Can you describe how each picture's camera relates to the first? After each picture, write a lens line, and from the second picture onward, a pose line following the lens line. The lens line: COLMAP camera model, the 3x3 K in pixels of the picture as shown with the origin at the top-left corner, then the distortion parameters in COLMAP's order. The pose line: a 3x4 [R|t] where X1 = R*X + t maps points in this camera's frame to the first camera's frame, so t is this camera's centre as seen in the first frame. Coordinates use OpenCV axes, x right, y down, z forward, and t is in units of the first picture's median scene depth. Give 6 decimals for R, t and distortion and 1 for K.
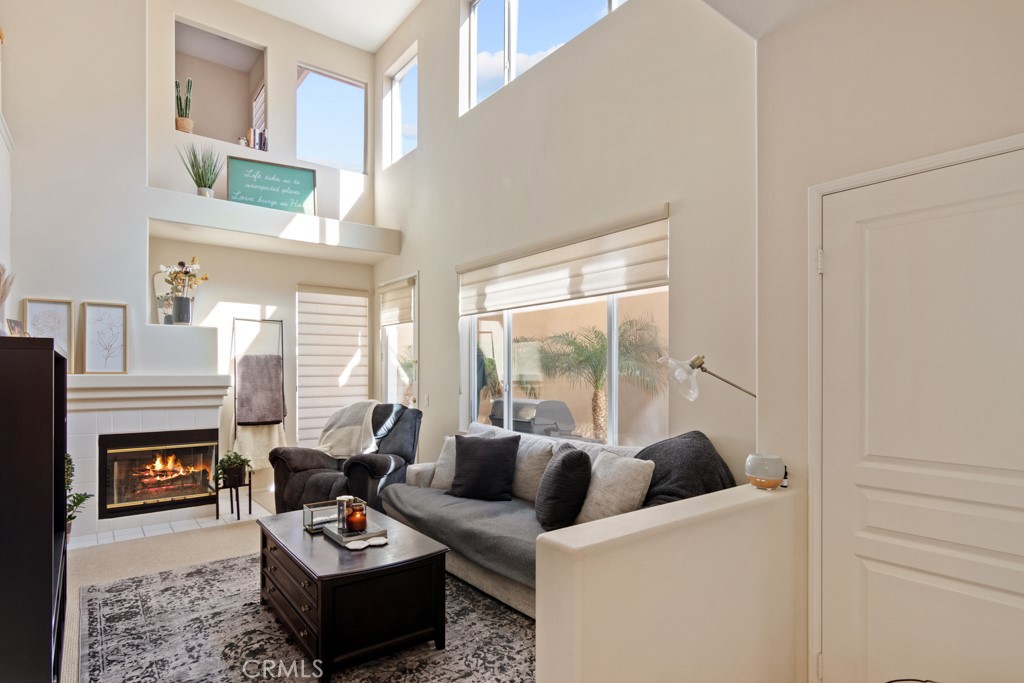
lens RADIAL K [[525.7, 0, 505.0], [0, 525.7, 375.0], [0, 0, 1]] dist [-0.001012, 0.000040]
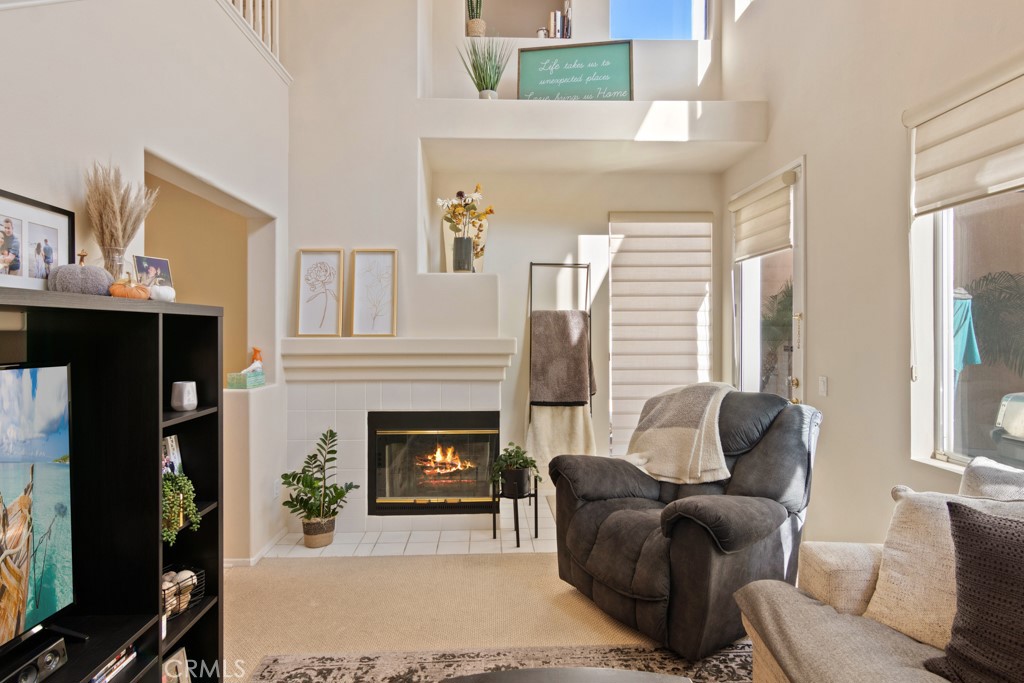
lens RADIAL K [[525.7, 0, 505.3], [0, 525.7, 331.1], [0, 0, 1]] dist [-0.001012, 0.000040]
pose [[0.805839, -0.002746, -0.592129, -0.103399], [-0.002110, 0.999970, -0.007509, -0.004814], [0.592131, 0.007300, 0.805808, 0.409171]]
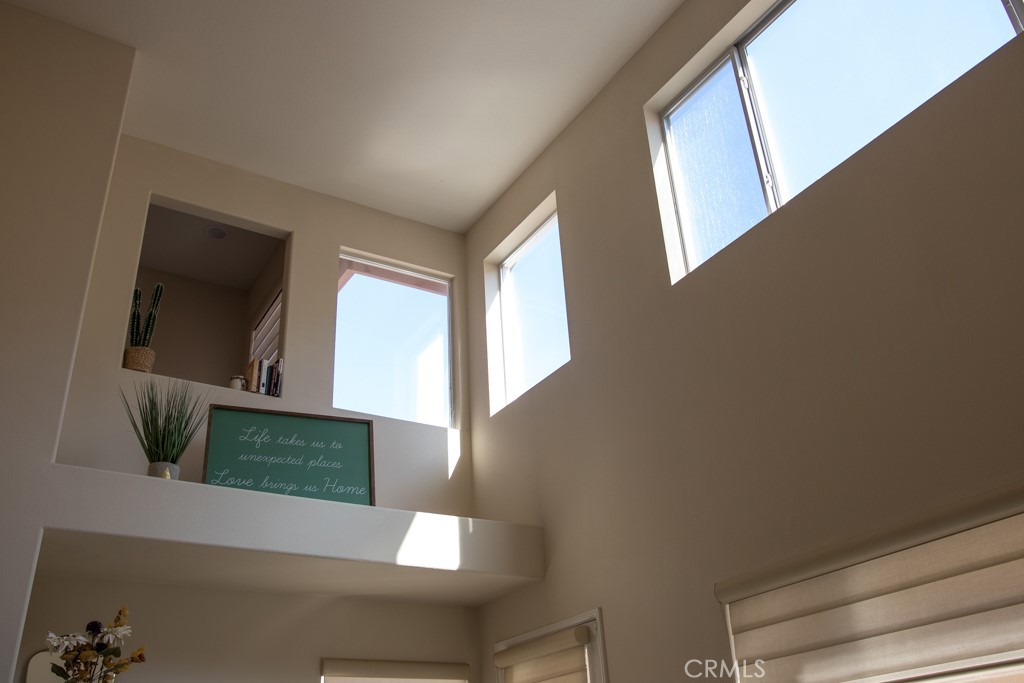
lens RADIAL K [[897.1, 0, 516.6], [0, 897.1, 347.7], [0, 0, 1]] dist [-0.058625, 0.032729]
pose [[0.992773, -0.099530, -0.067042, -0.185853], [0.056036, 0.878507, -0.474432, -0.044590], [0.106117, 0.467246, 0.877736, 0.271104]]
